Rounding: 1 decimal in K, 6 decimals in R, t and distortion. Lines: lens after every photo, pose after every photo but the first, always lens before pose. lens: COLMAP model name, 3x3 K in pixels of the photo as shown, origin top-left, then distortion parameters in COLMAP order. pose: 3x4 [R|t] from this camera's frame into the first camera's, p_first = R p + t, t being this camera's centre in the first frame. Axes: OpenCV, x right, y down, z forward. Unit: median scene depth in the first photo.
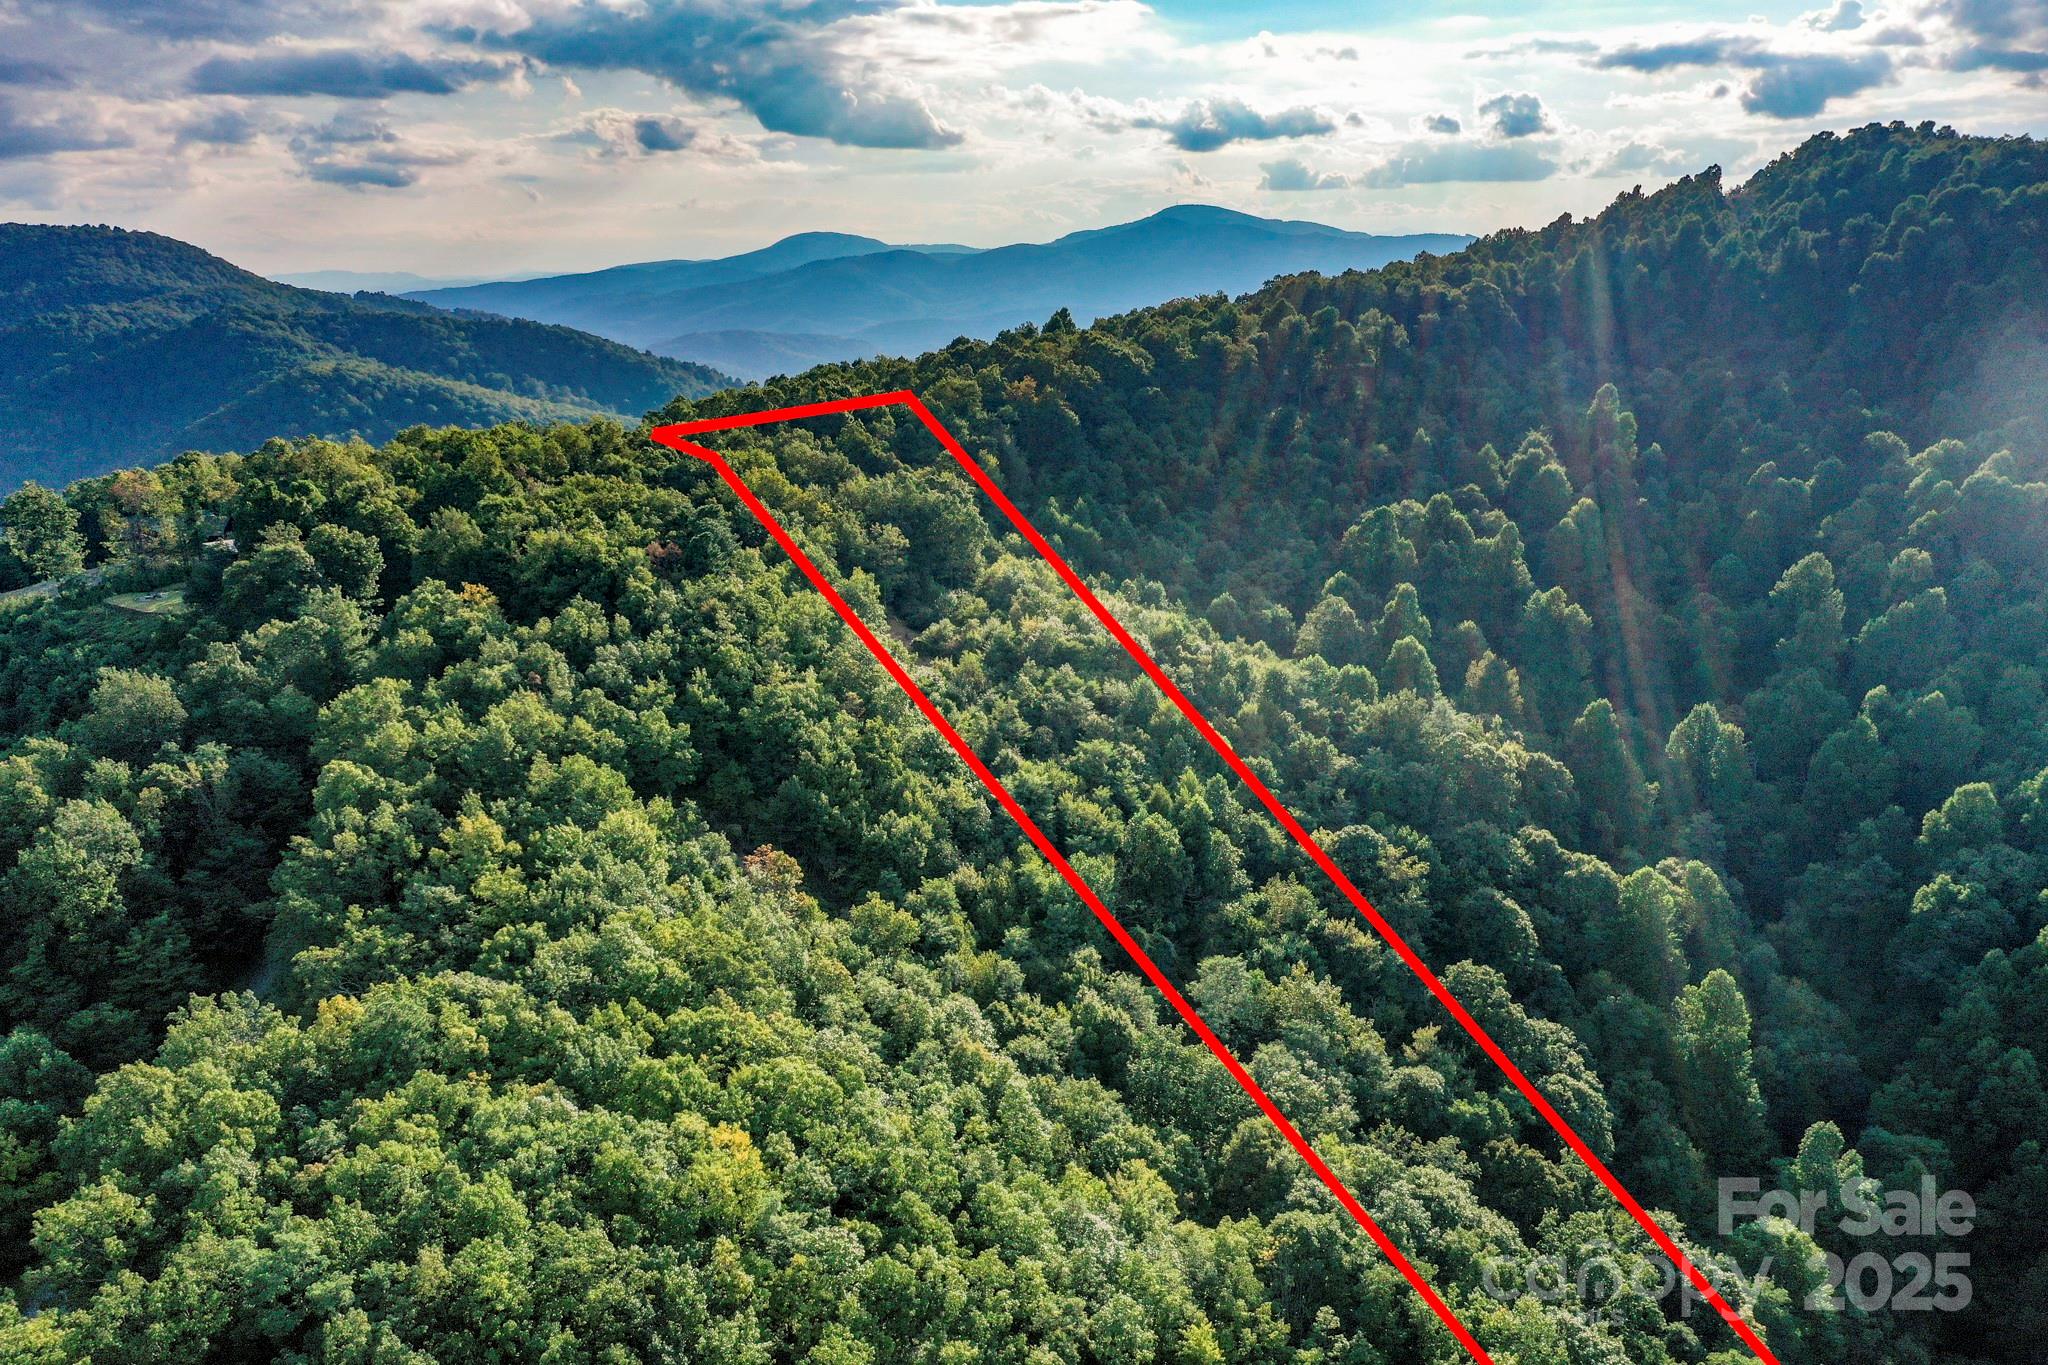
lens RADIAL K [[1636.9, 0, 1013.7], [0, 1636.9, 701.7], [0, 0, 1]] dist [0.028015, 0.003988]
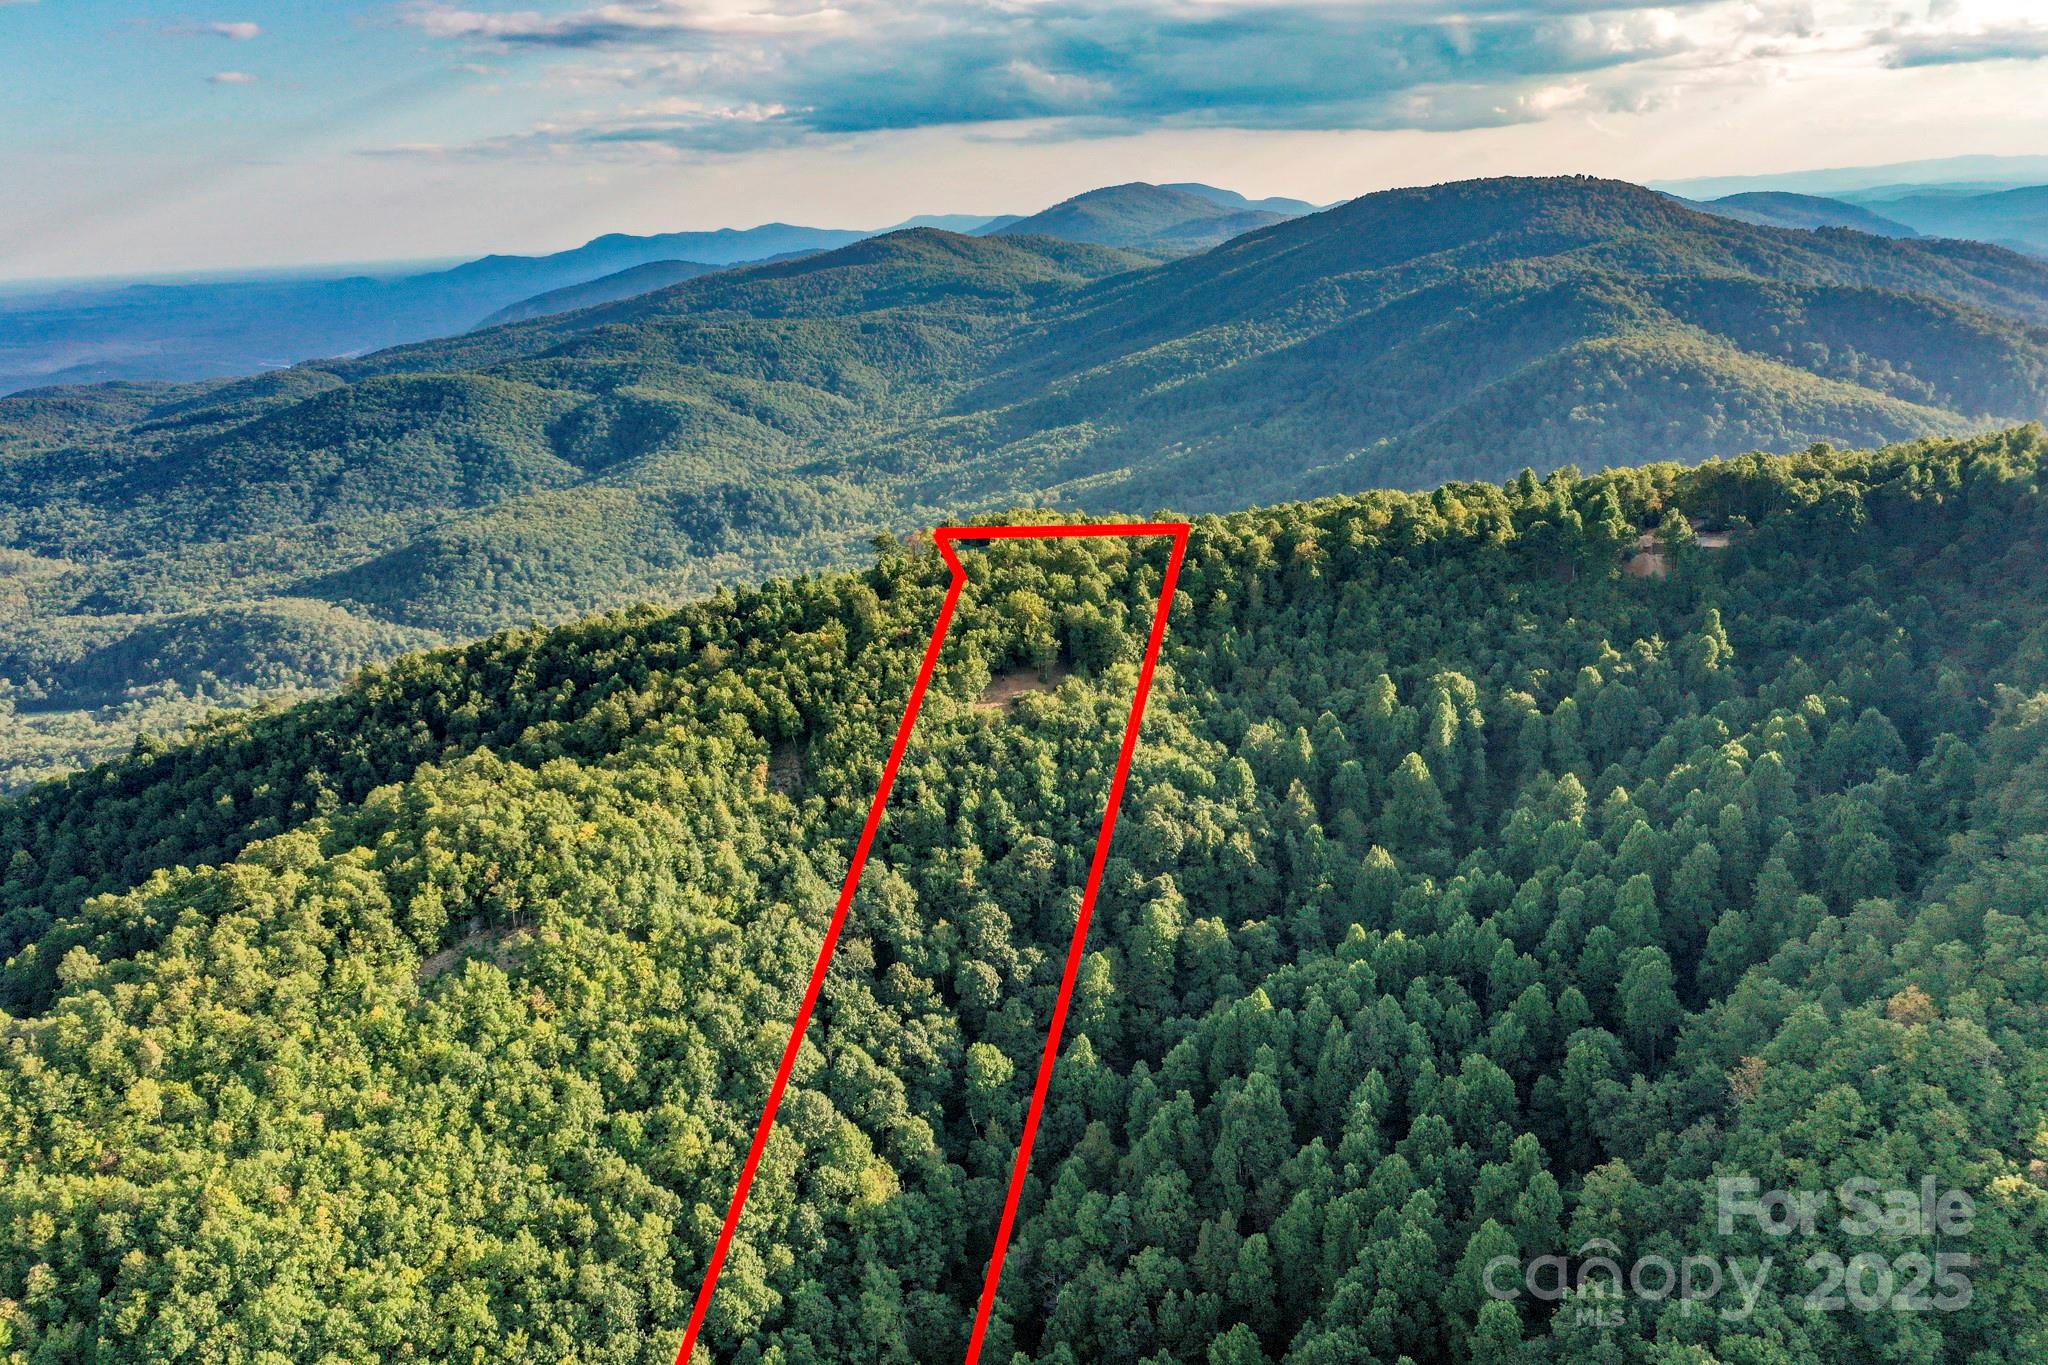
lens RADIAL K [[1711.9, 0, 1002.5], [0, 1711.9, 690.4], [0, 0, 1]] dist [0.028343, -0.014613]
pose [[0.637199, 0.208311, -0.742014, 1.537818], [-0.174588, 0.976766, 0.124289, -0.316734], [0.750664, 0.050350, 0.658762, -0.367883]]
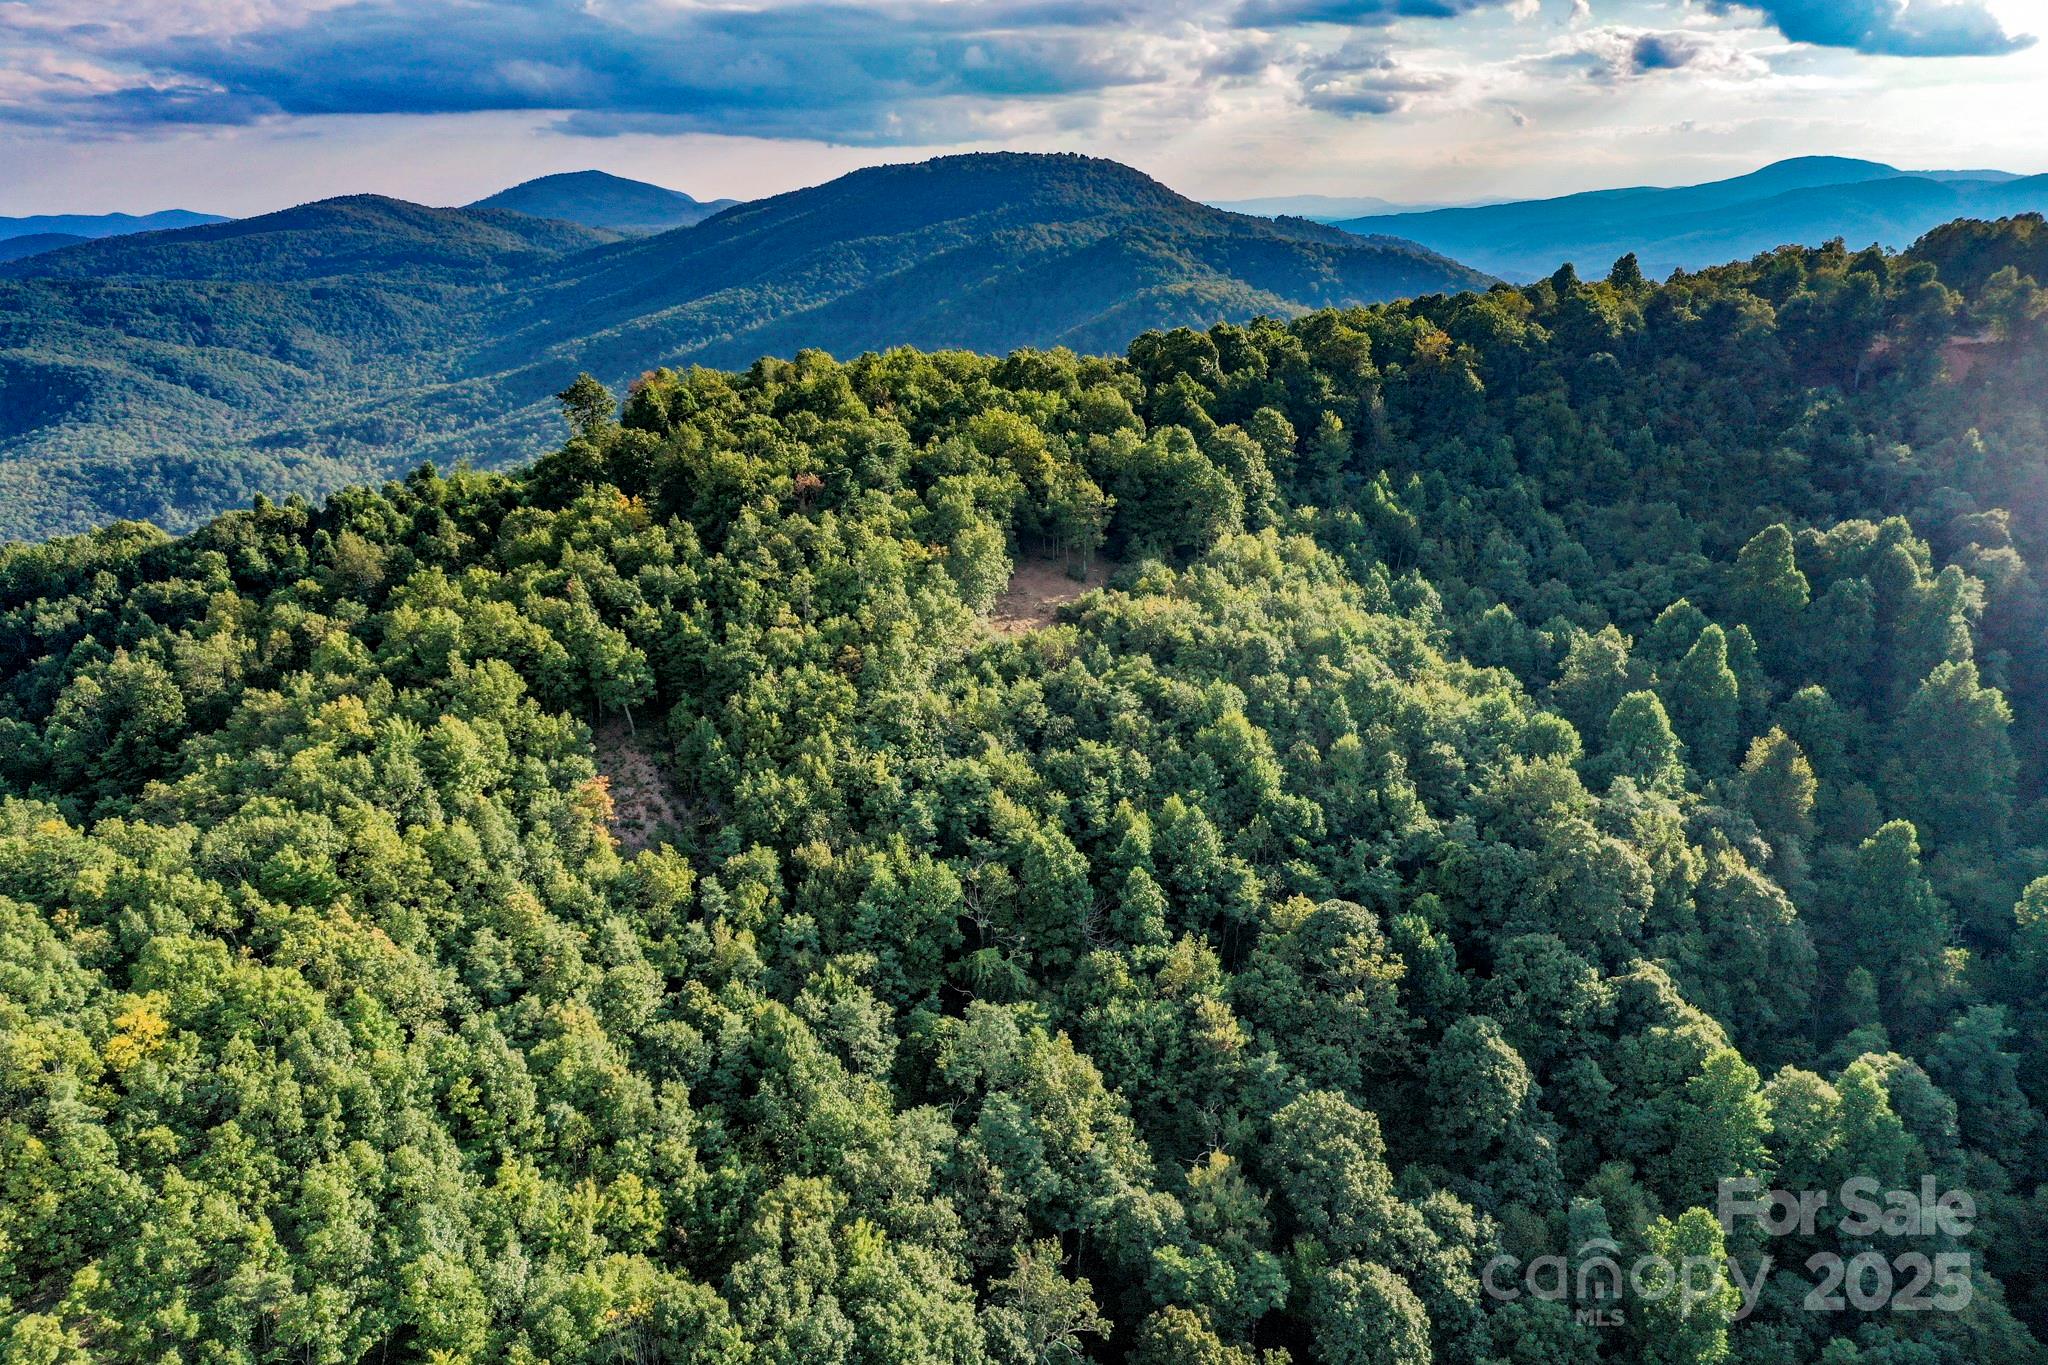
lens RADIAL K [[1636.9, 0, 1014.6], [0, 1636.9, 689.0], [0, 0, 1]] dist [0.028015, 0.003988]
pose [[0.850754, 0.168348, -0.497873, 0.426307], [-0.151130, 0.985662, 0.075037, -0.061460], [0.503366, 0.011405, 0.863998, 0.184538]]
